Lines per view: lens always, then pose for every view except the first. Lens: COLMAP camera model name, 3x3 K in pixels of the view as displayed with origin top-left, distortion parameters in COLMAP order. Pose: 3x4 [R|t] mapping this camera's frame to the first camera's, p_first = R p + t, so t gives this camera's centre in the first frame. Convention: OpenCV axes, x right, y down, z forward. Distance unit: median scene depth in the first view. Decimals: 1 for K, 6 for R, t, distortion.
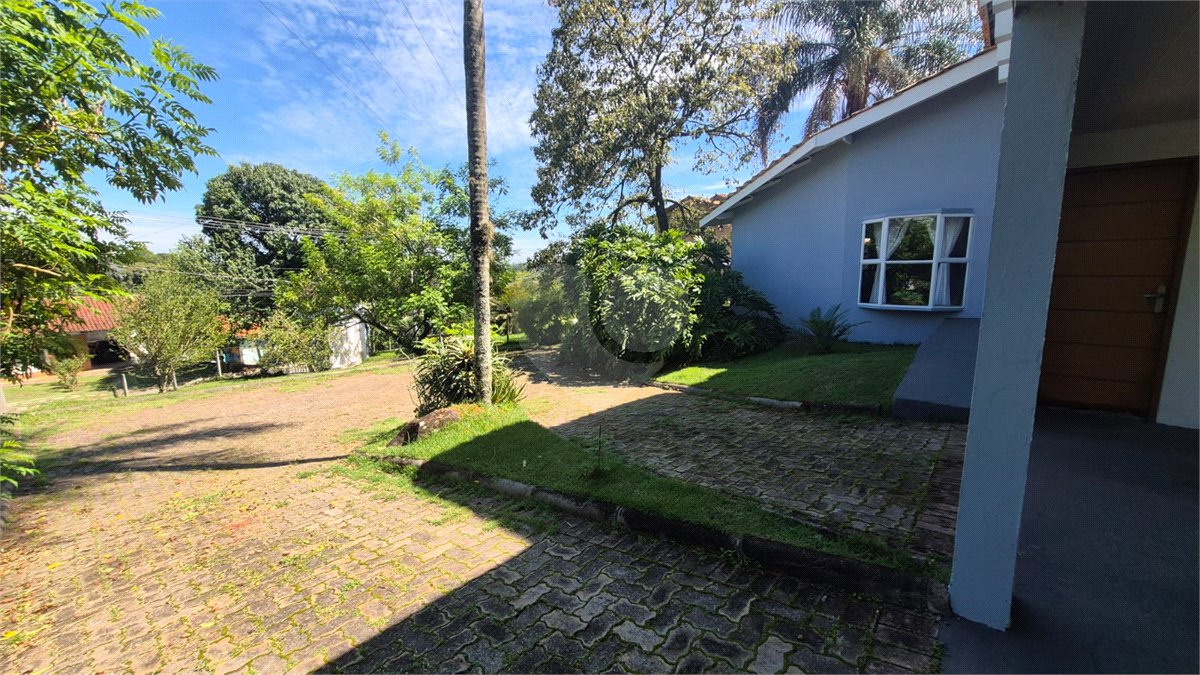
lens RADIAL K [[466.5, 0, 596.5], [0, 466.5, 340.6], [0, 0, 1]] dist [-0.000381, -0.000295]
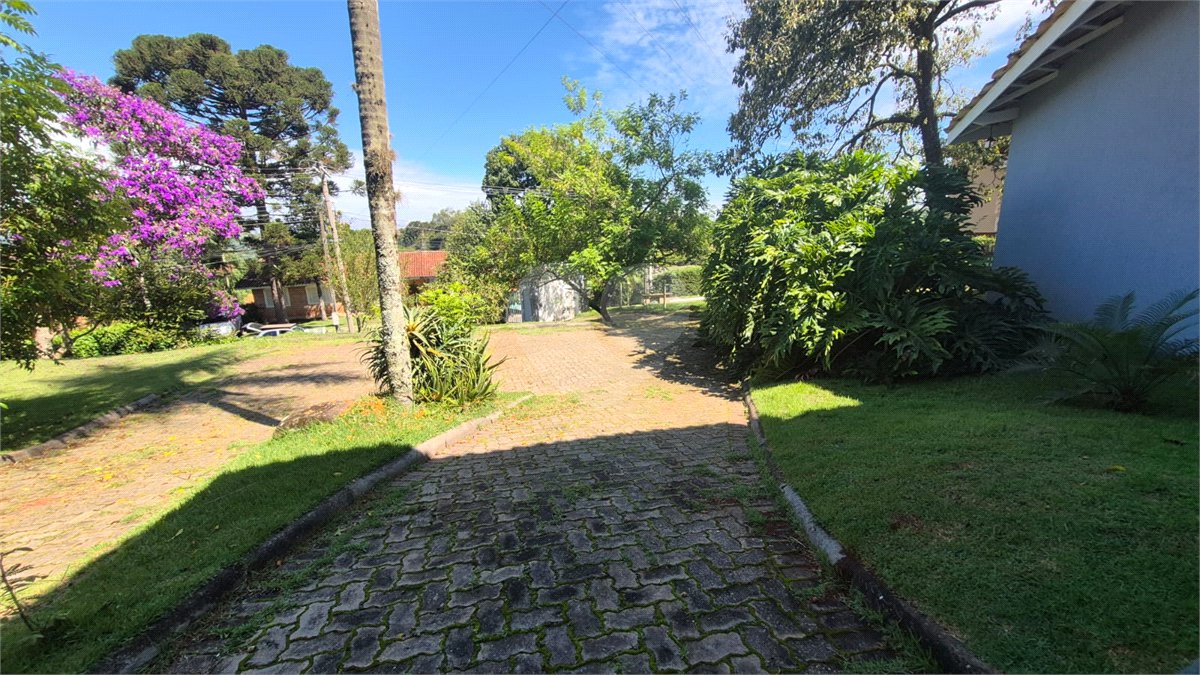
lens RADIAL K [[466.5, 0, 596.5], [0, 466.5, 340.6], [0, 0, 1]] dist [-0.000381, -0.000295]
pose [[0.844276, 0.110224, -0.524450, 0.159308], [-0.063703, 0.992323, 0.106007, -0.023419], [0.532108, -0.056090, 0.844816, 0.206626]]
